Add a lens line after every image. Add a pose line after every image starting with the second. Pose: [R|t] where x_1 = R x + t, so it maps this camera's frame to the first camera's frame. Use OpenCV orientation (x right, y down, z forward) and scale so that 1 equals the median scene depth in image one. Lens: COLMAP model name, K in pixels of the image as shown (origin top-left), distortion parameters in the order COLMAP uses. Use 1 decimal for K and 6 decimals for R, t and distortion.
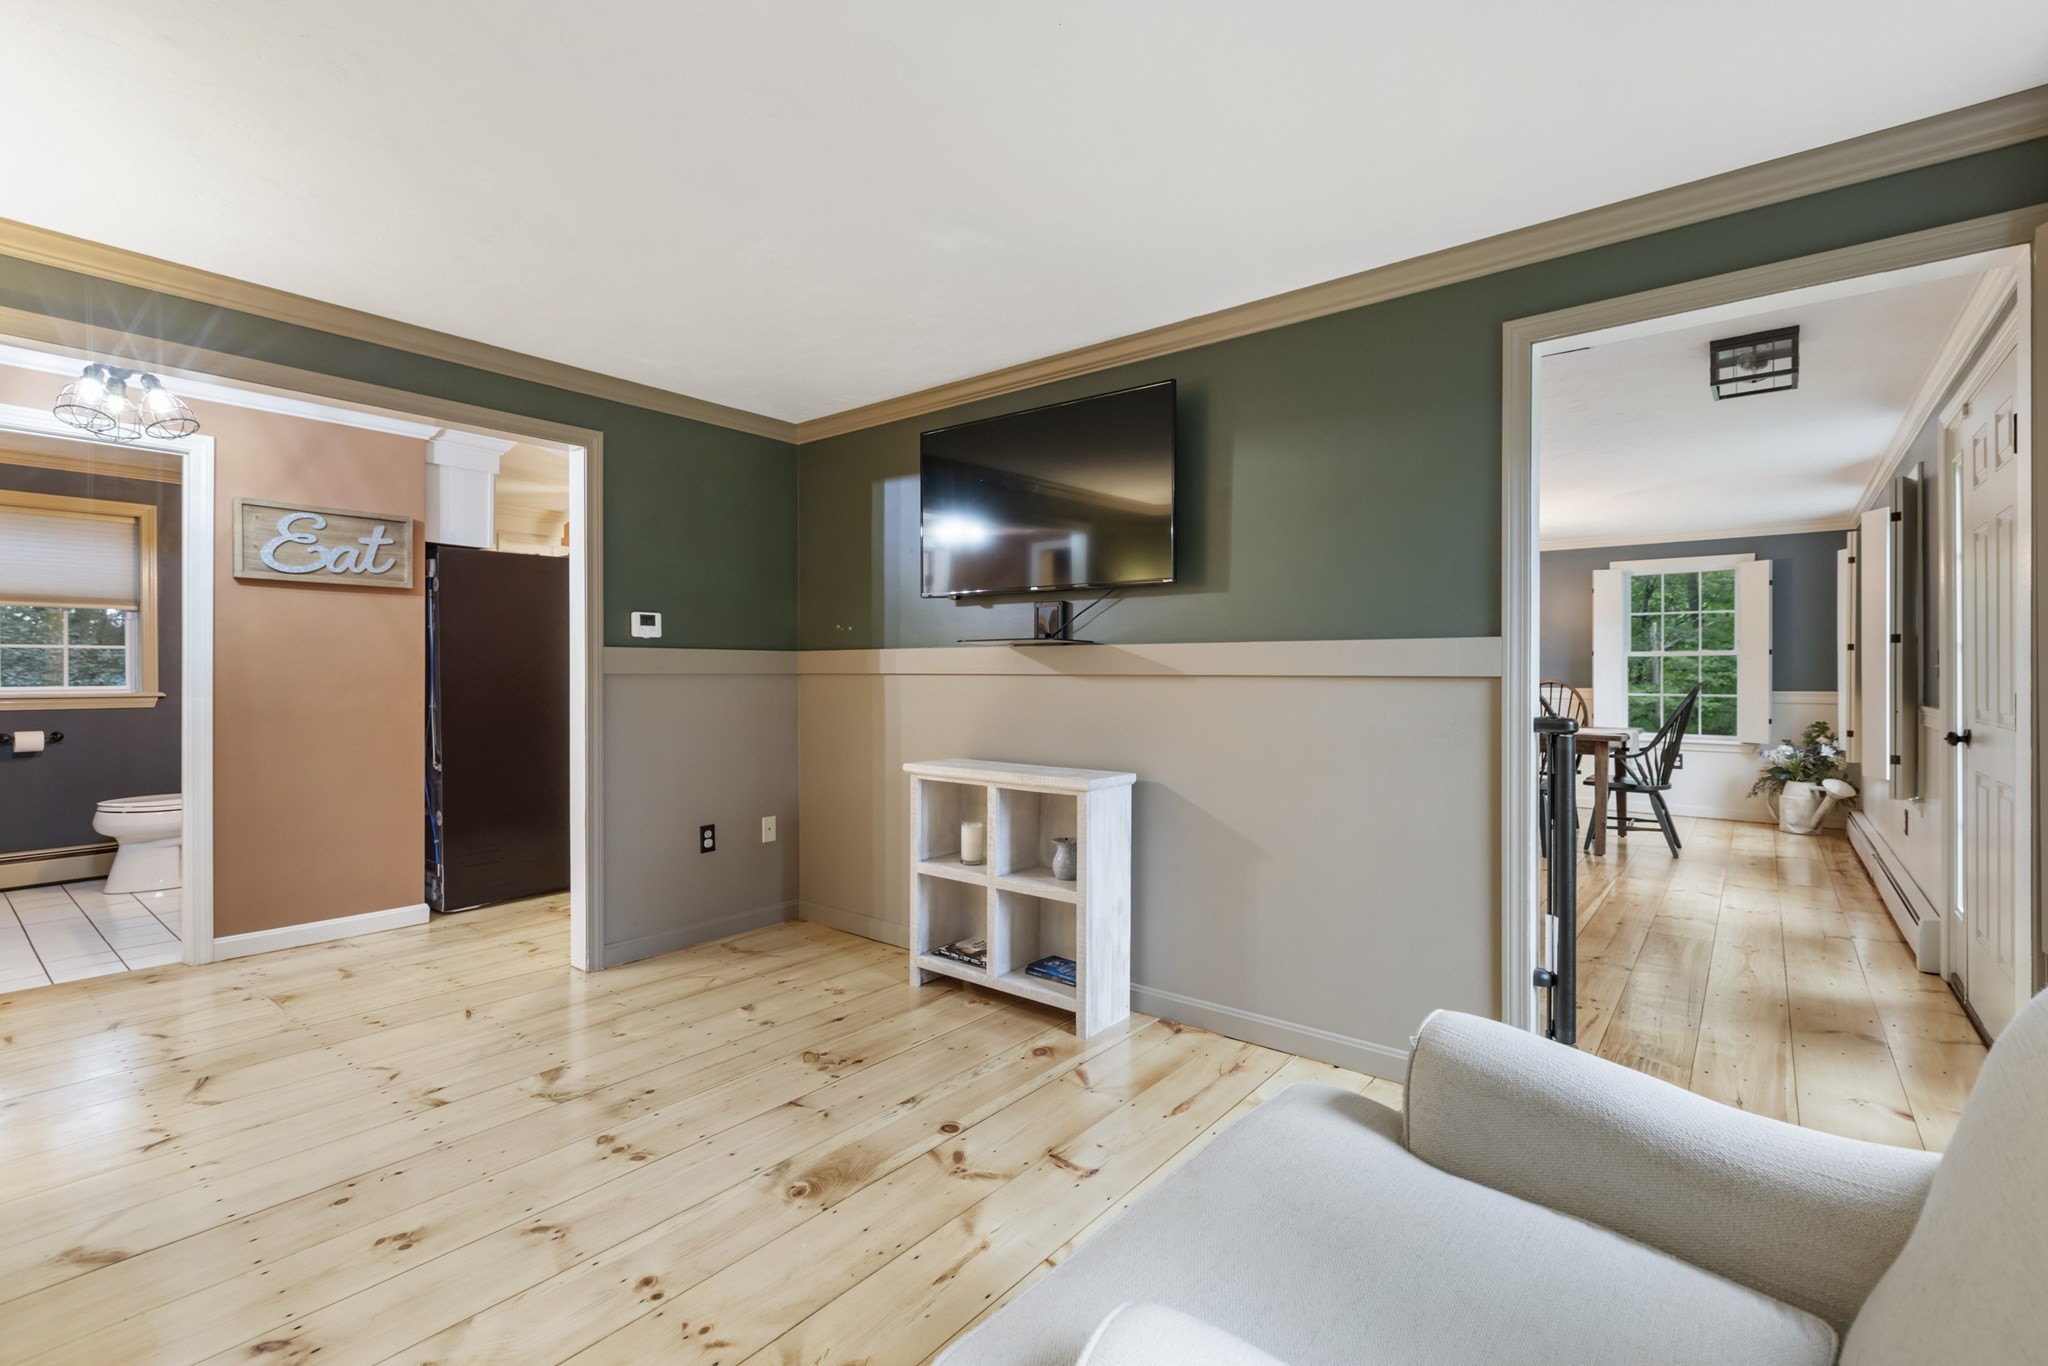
lens RADIAL K [[922.1, 0, 1015.5], [0, 922.1, 669.2], [0, 0, 1]] dist [0.000488, -0.000345]
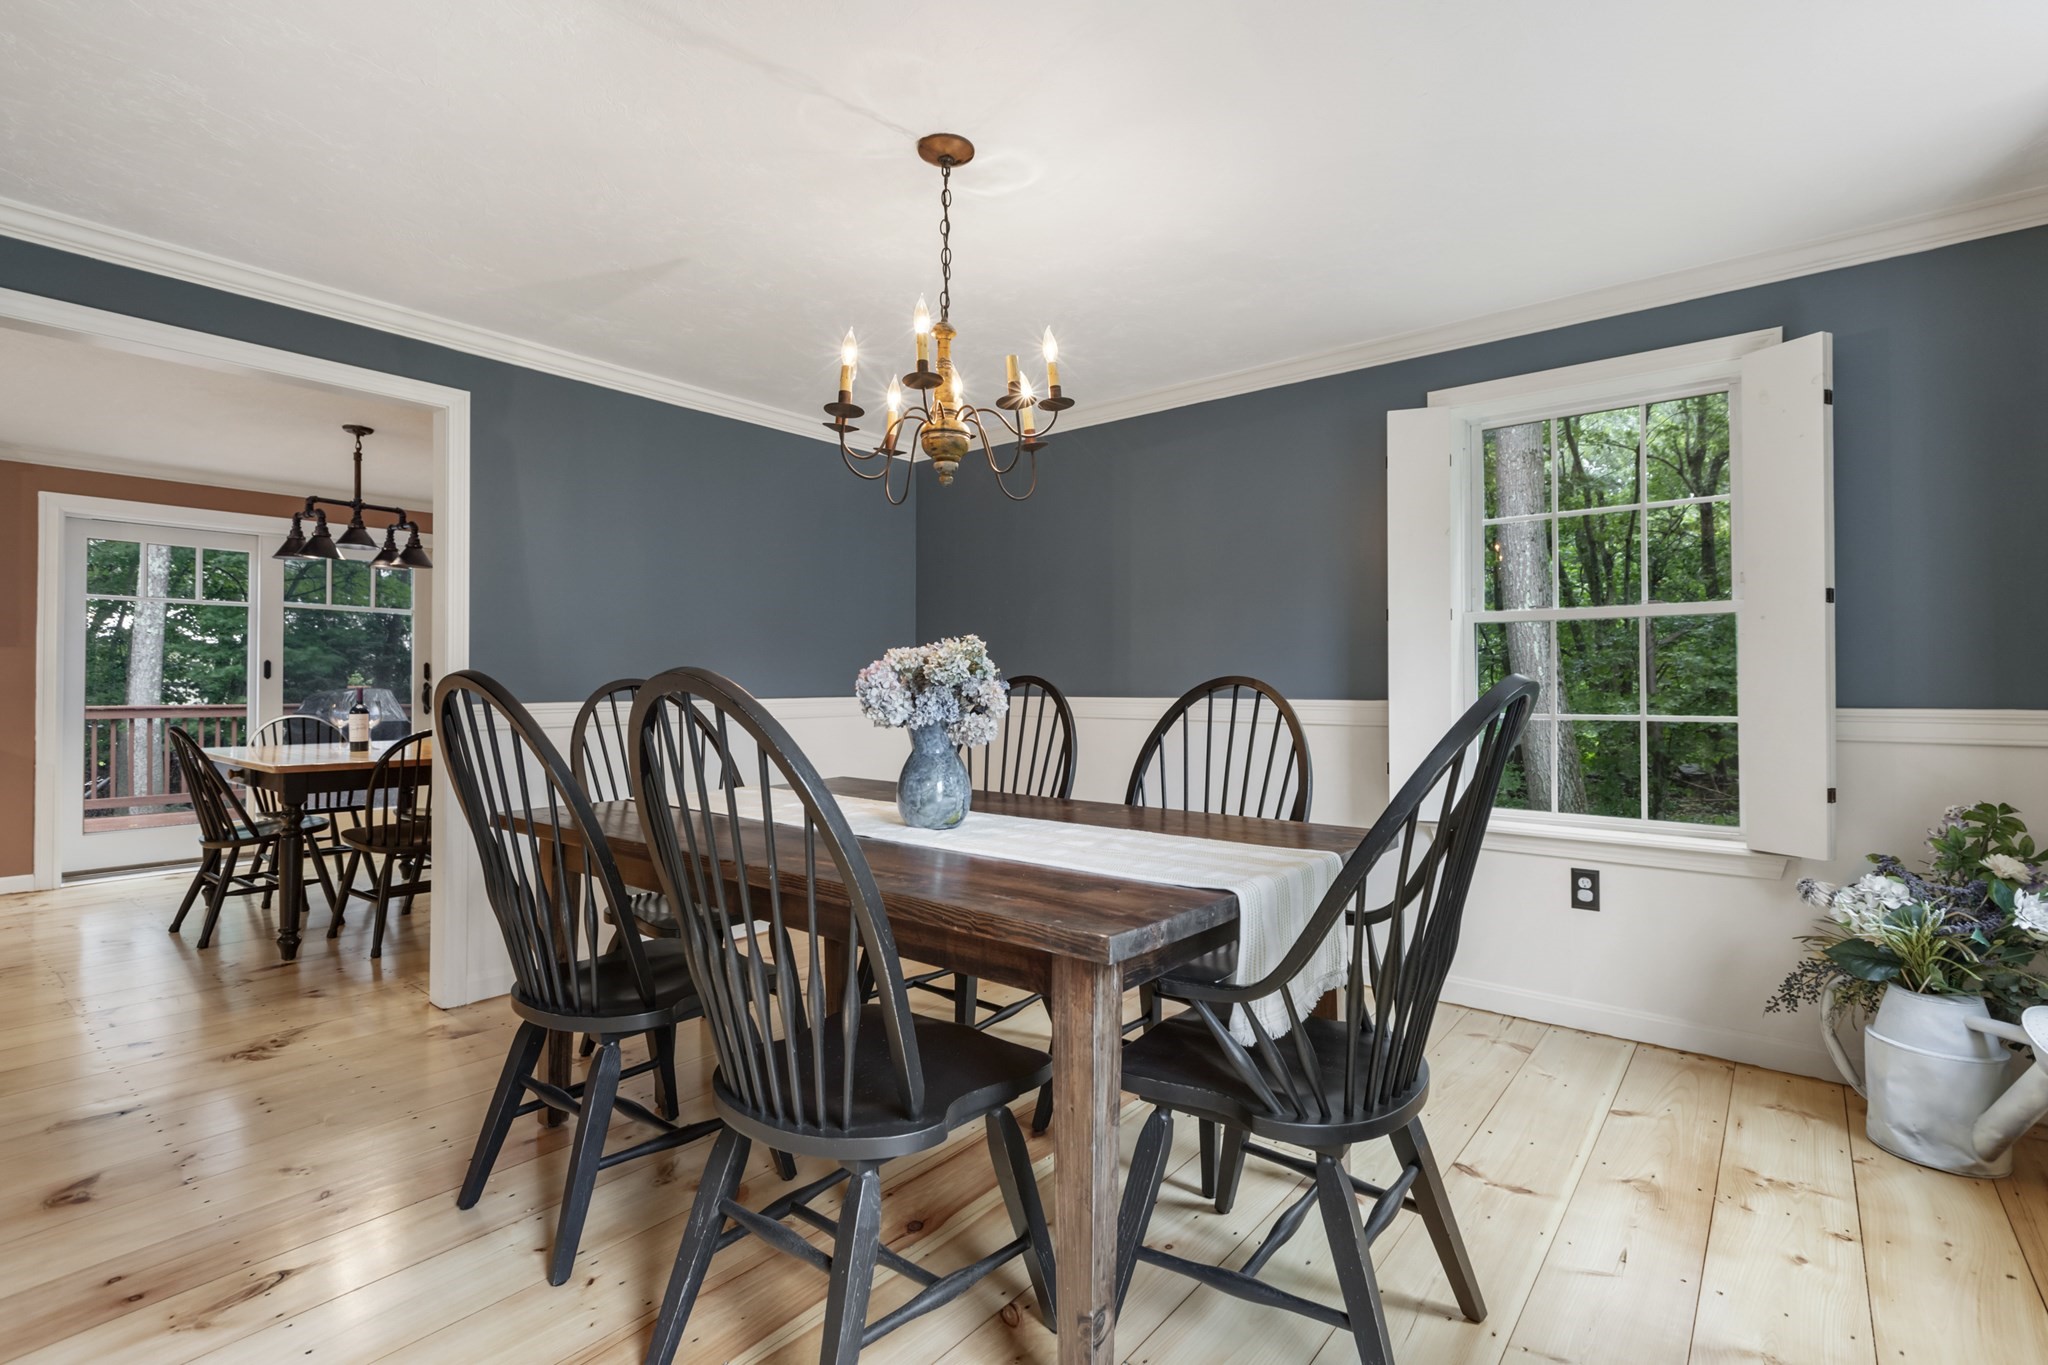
lens RADIAL K [[948.3, 0, 1033.6], [0, 948.3, 676.5], [0, 0, 1]] dist [0.003725, 0.000787]
pose [[0.999981, 0.001152, 0.005980, 0.525216], [-0.001084, 0.999935, -0.011385, 0.016778], [-0.005992, 0.011378, 0.999917, 0.654591]]
